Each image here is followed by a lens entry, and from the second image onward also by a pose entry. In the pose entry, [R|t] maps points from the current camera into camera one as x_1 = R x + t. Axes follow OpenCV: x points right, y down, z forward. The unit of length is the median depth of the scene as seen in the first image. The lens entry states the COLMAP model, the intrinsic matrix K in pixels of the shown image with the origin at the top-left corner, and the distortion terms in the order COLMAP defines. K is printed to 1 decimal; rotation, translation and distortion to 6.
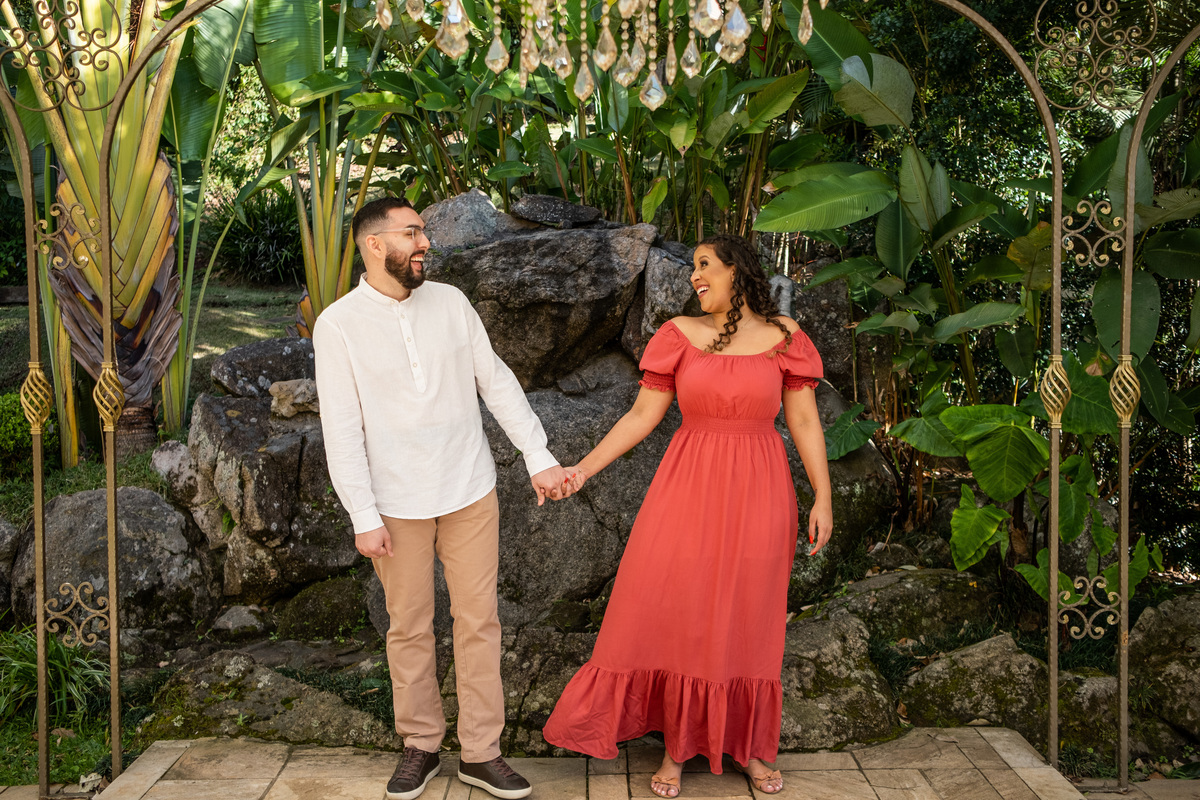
lens RADIAL K [[1206.9, 0, 599.7], [0, 1206.9, 391.9], [0, 0, 1]] dist [-0.010163, 0.104456]
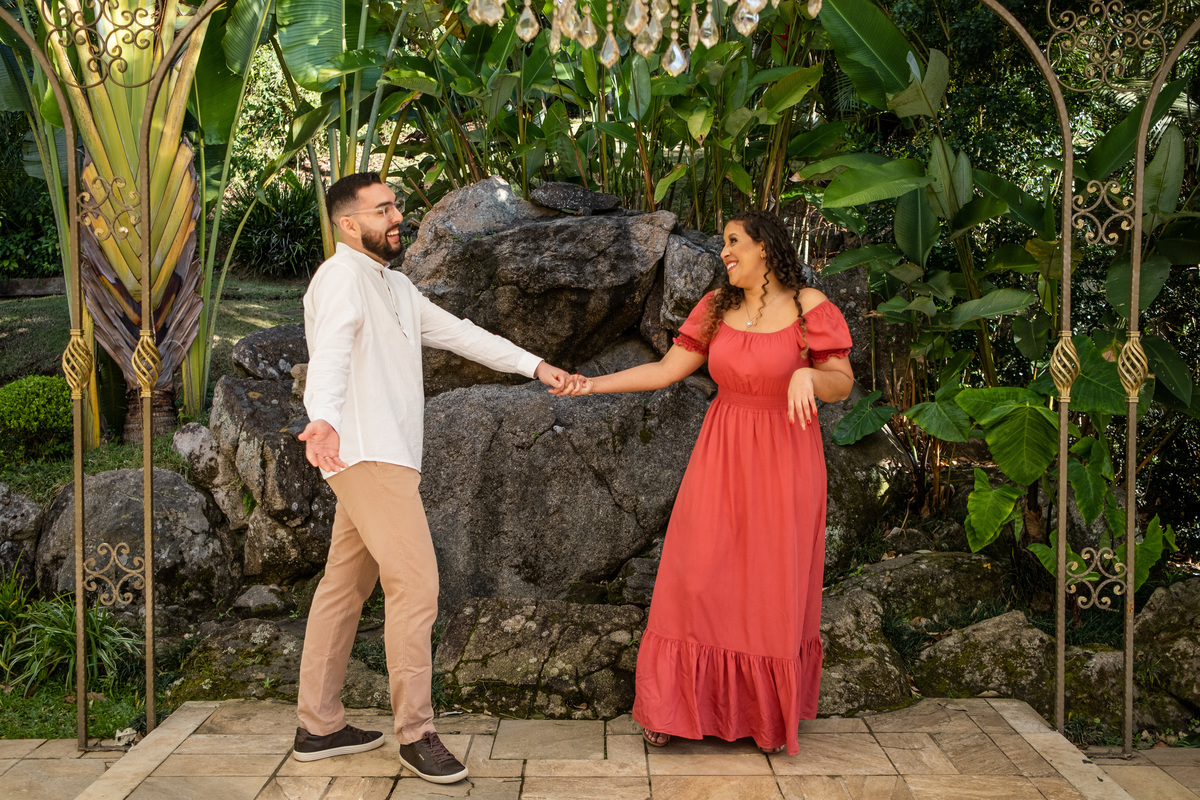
lens RADIAL K [[1251.3, 0, 600.0], [0, 1251.3, 400.0], [0, 0, 1]] dist [0.003395, 0.044417]
pose [[0.999897, 0.008289, -0.011712, -0.003126], [-0.008298, 0.999965, -0.000726, 0.022543], [0.011706, 0.000823, 0.999931, -0.047758]]
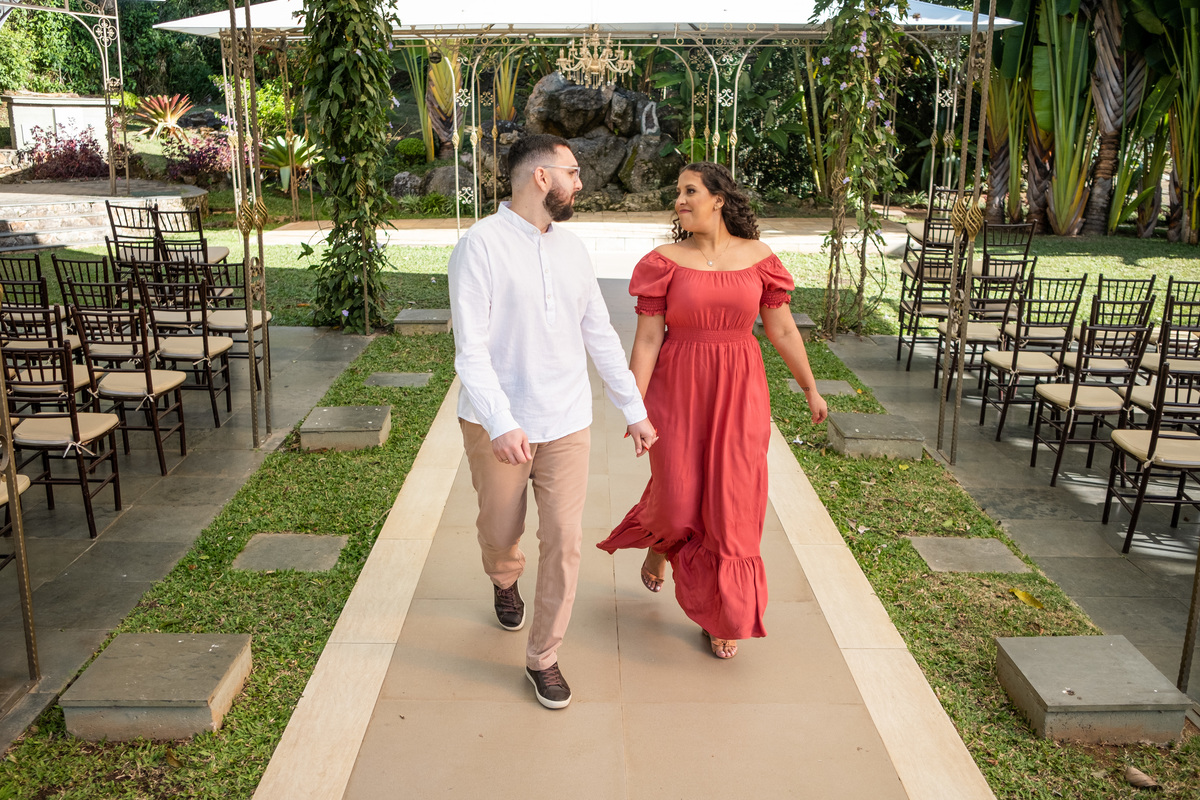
lens RADIAL K [[1251.3, 0, 600.0], [0, 1251.3, 400.0], [0, 0, 1]] dist [0.003395, 0.044417]
pose [[0.999984, 0.005570, -0.000044, 0.012850], [-0.005478, 0.984755, 0.173861, 0.127392], [0.001011, -0.173858, 0.984770, -2.847578]]
